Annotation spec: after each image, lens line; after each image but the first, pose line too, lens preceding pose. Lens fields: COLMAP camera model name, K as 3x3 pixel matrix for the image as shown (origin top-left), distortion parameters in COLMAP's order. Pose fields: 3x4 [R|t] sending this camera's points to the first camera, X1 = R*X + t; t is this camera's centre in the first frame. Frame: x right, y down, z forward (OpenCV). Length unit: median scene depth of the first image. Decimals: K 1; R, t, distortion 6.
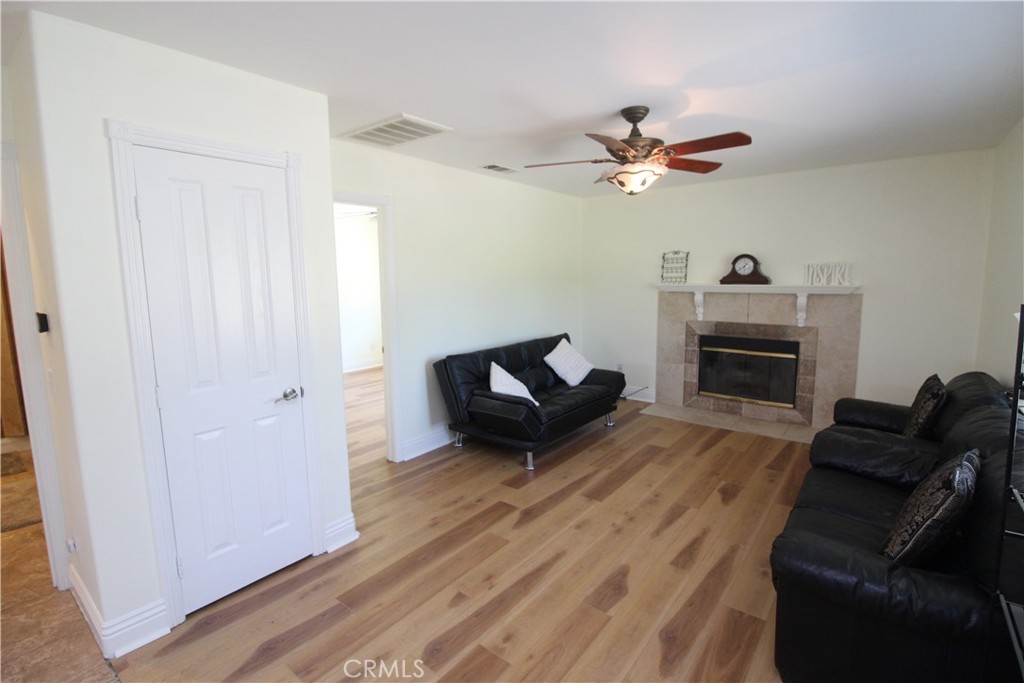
lens RADIAL K [[473.9, 0, 514.2], [0, 473.9, 332.8], [0, 0, 1]] dist [-0.014000, -0.000454]
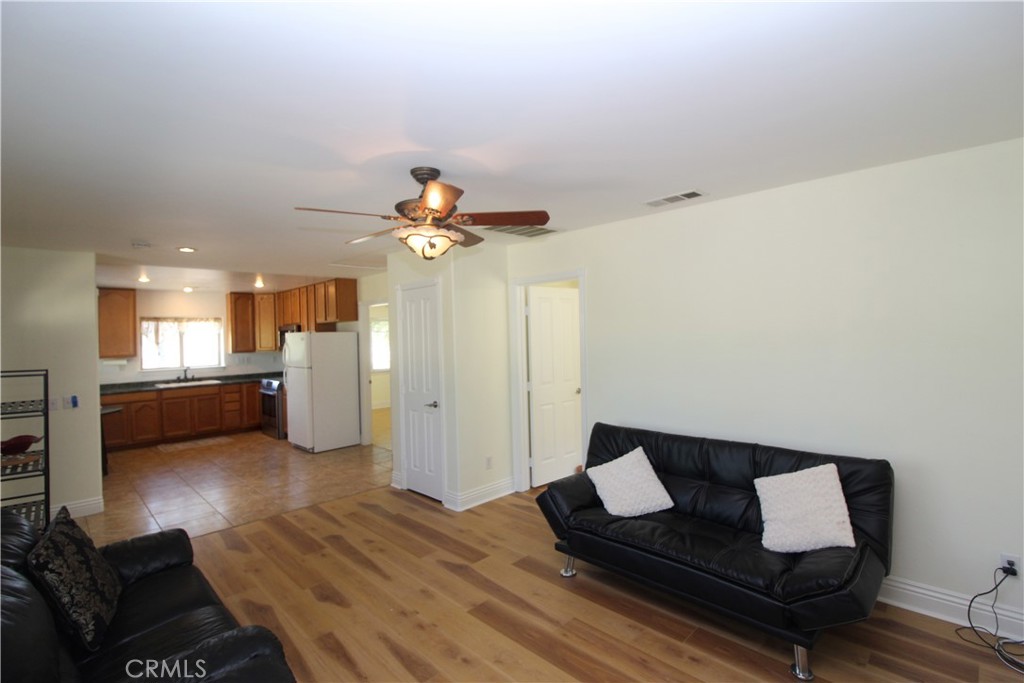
lens RADIAL K [[473.9, 0, 514.2], [0, 473.9, 332.8], [0, 0, 1]] dist [-0.014000, -0.000454]
pose [[-0.116413, 0.010275, -0.993148, 1.148454], [-0.096224, 0.995126, 0.021575, -0.188783], [0.988529, 0.098076, -0.114857, 1.291253]]
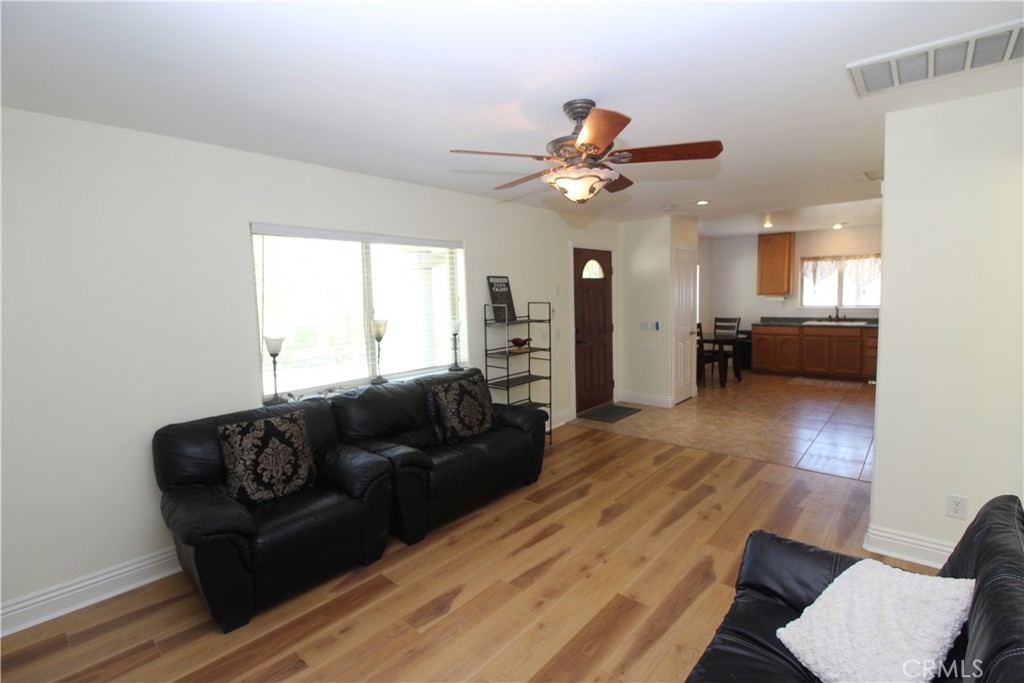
lens RADIAL K [[473.9, 0, 514.2], [0, 473.9, 332.8], [0, 0, 1]] dist [-0.014000, -0.000454]
pose [[-0.997949, 0.032827, 0.054950, 0.336756], [0.043683, 0.976768, 0.209799, -0.250799], [-0.046786, 0.211769, -0.976199, 1.895371]]
